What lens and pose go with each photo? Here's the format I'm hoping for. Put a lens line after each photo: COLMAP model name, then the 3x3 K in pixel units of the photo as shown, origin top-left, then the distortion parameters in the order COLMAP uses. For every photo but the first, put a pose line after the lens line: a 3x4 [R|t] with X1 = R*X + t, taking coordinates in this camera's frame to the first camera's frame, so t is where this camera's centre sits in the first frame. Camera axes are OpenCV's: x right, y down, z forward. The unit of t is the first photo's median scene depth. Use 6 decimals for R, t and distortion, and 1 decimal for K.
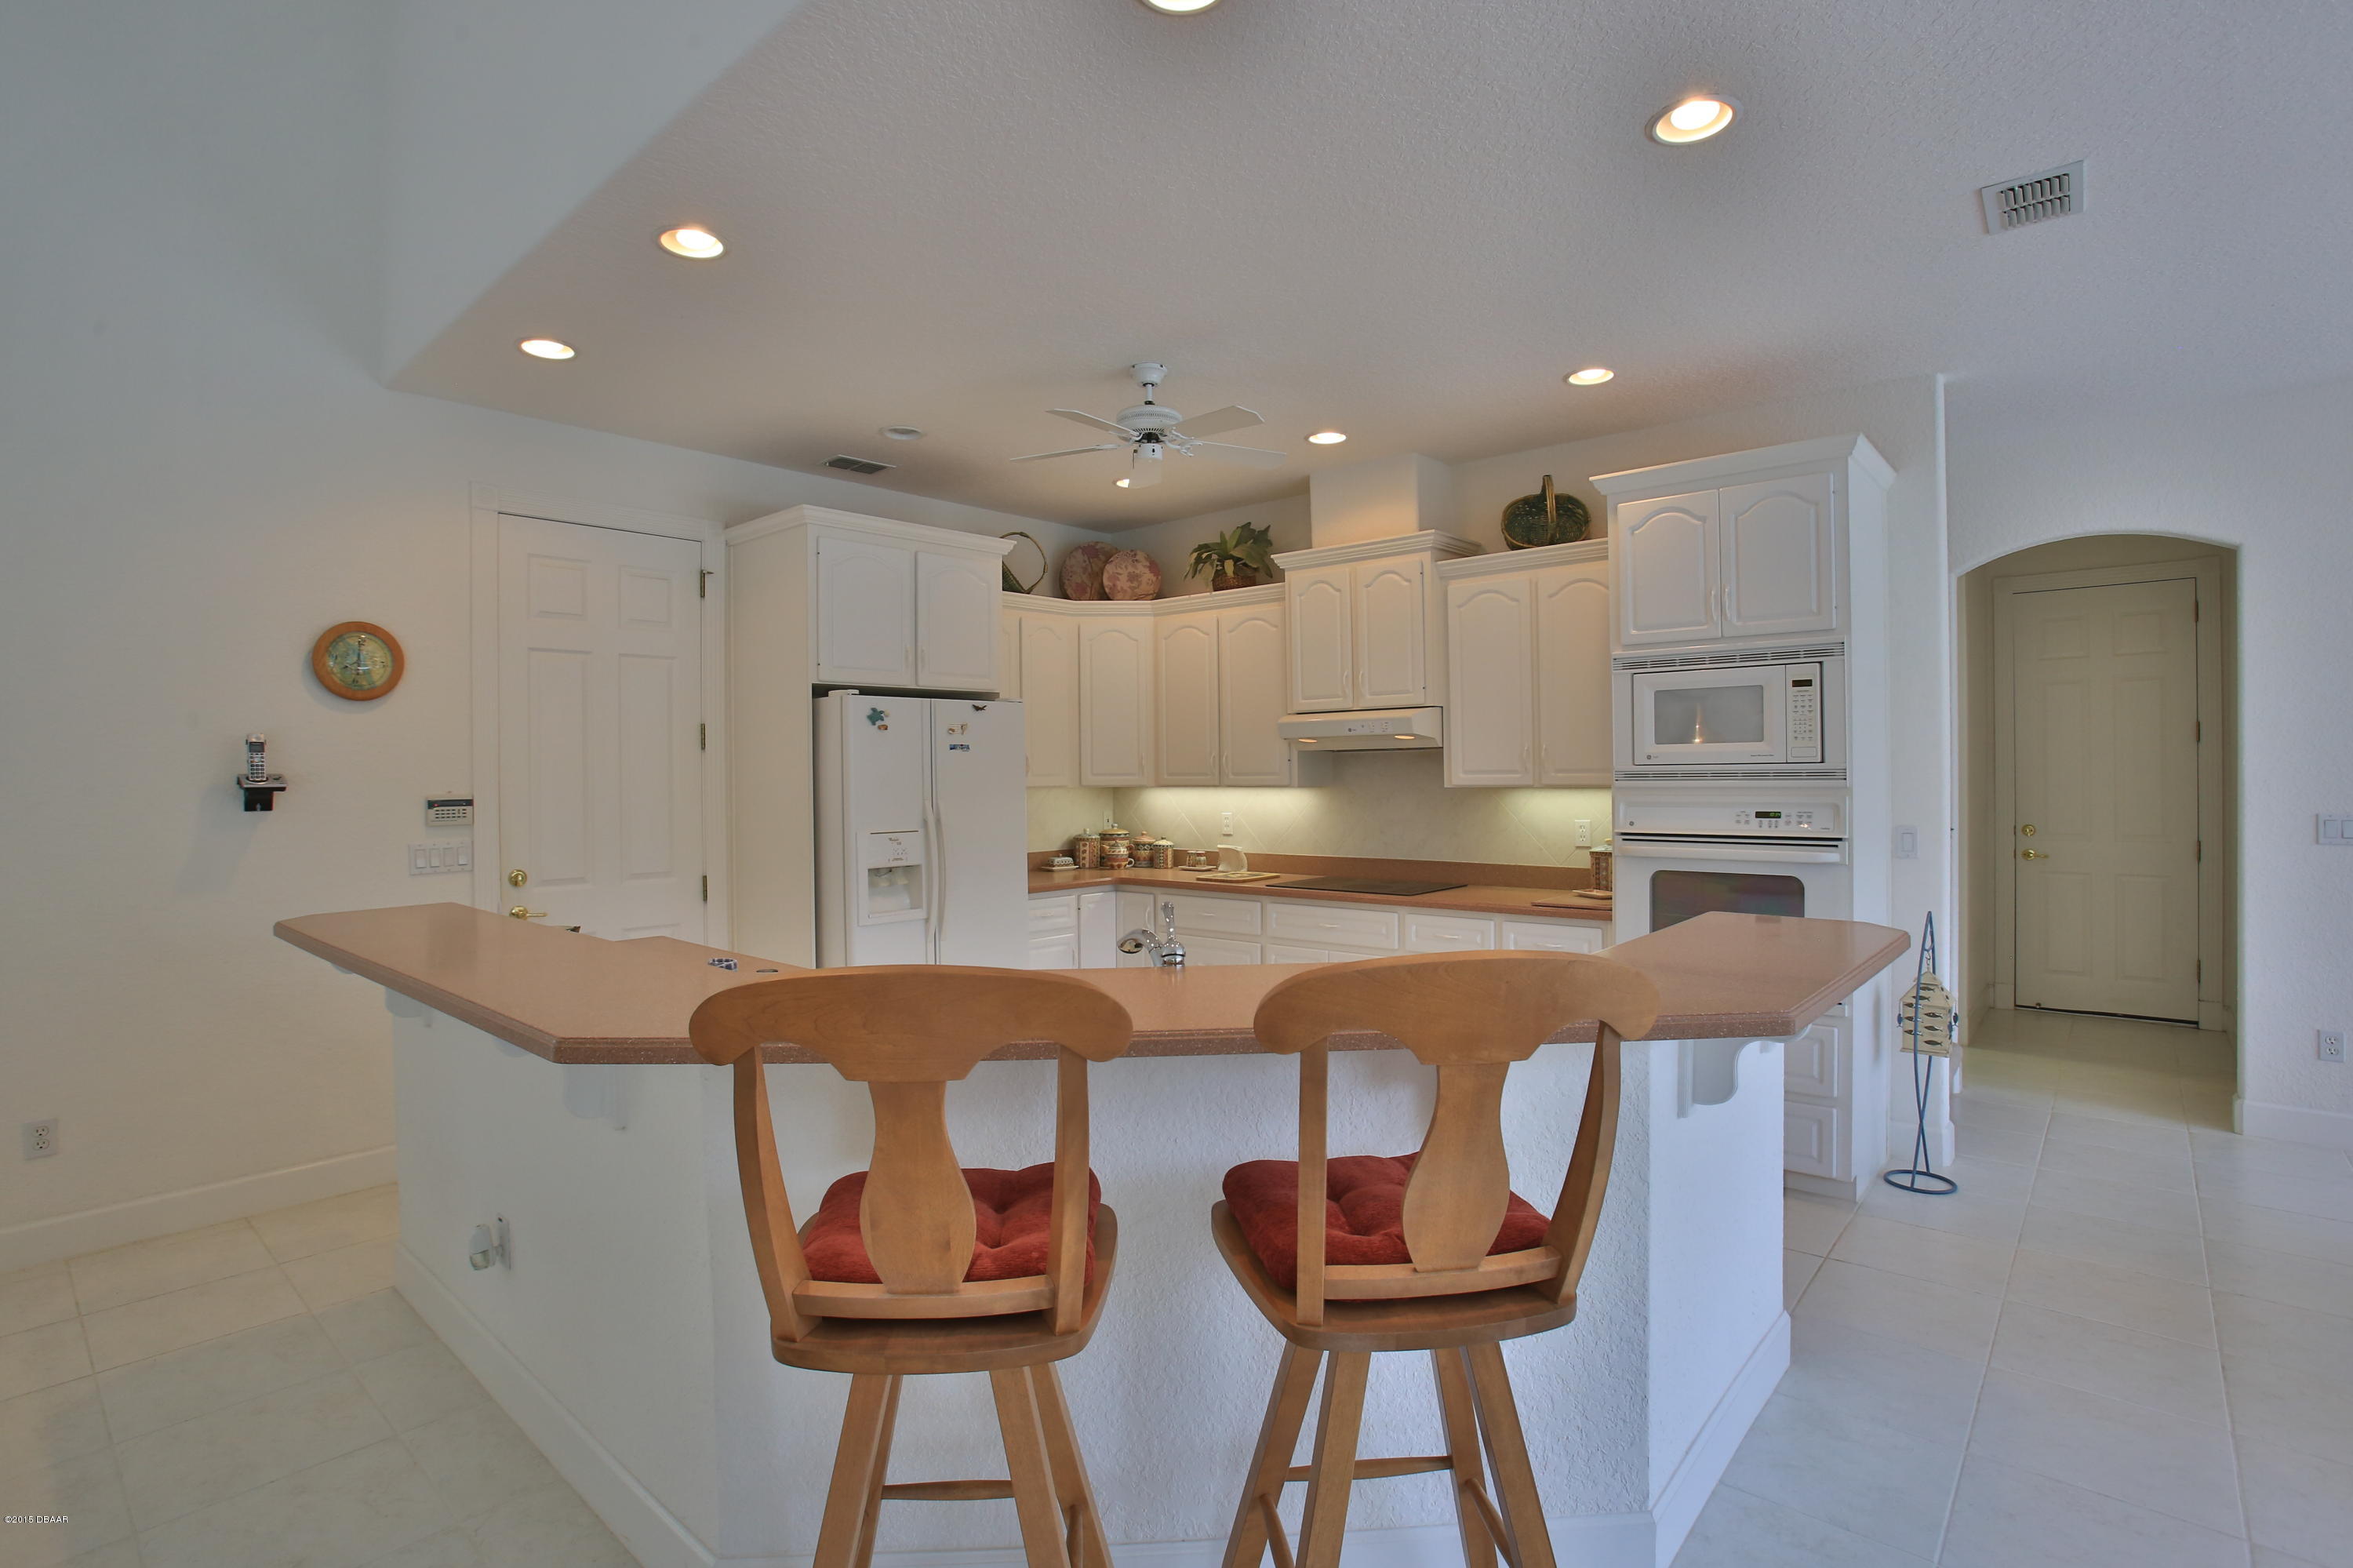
lens RADIAL K [[1113.4, 0, 1141.2], [0, 1113.4, 775.9], [0, 0, 1]] dist [-0.094295, 0.000117]
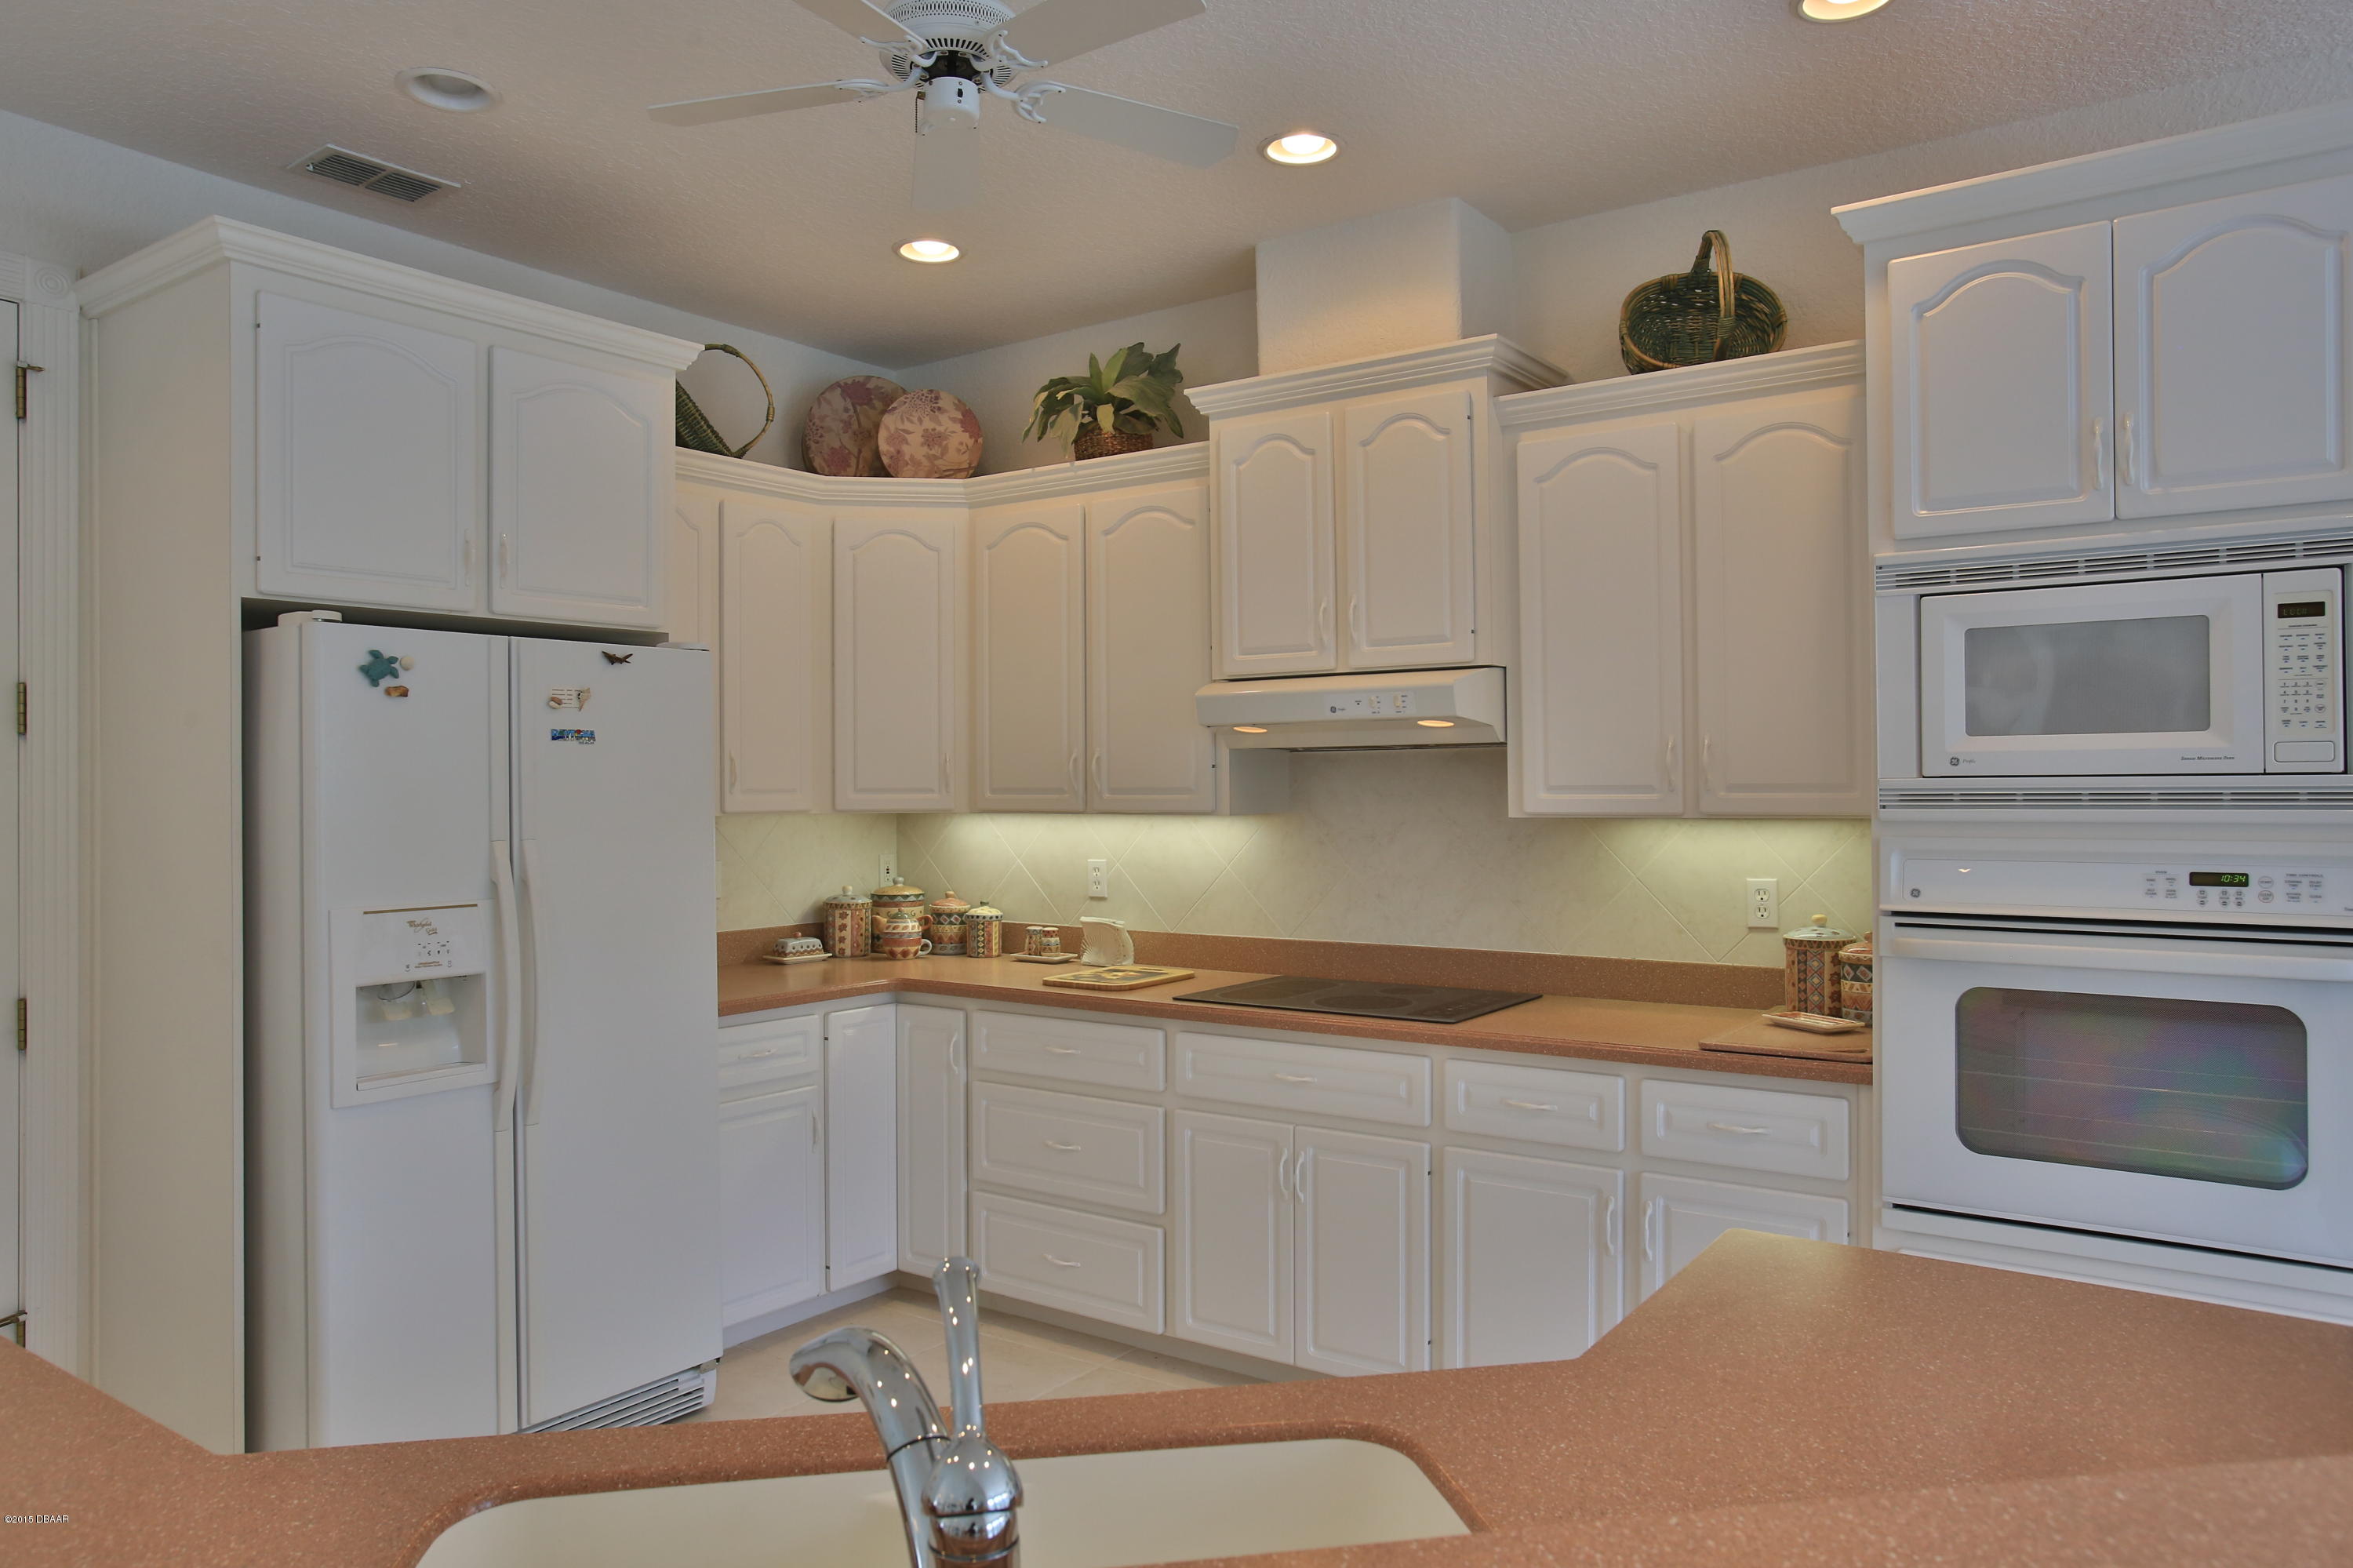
lens RADIAL K [[1531.2, 0, 1163.9], [0, 1531.2, 778.7], [0, 0, 1]] dist [-0.021006, 0.001781]
pose [[0.991475, 0.004861, 0.130204, 0.011474], [-0.003809, 0.999958, -0.008328, -0.001573], [-0.130239, 0.007761, 0.991452, 0.285969]]
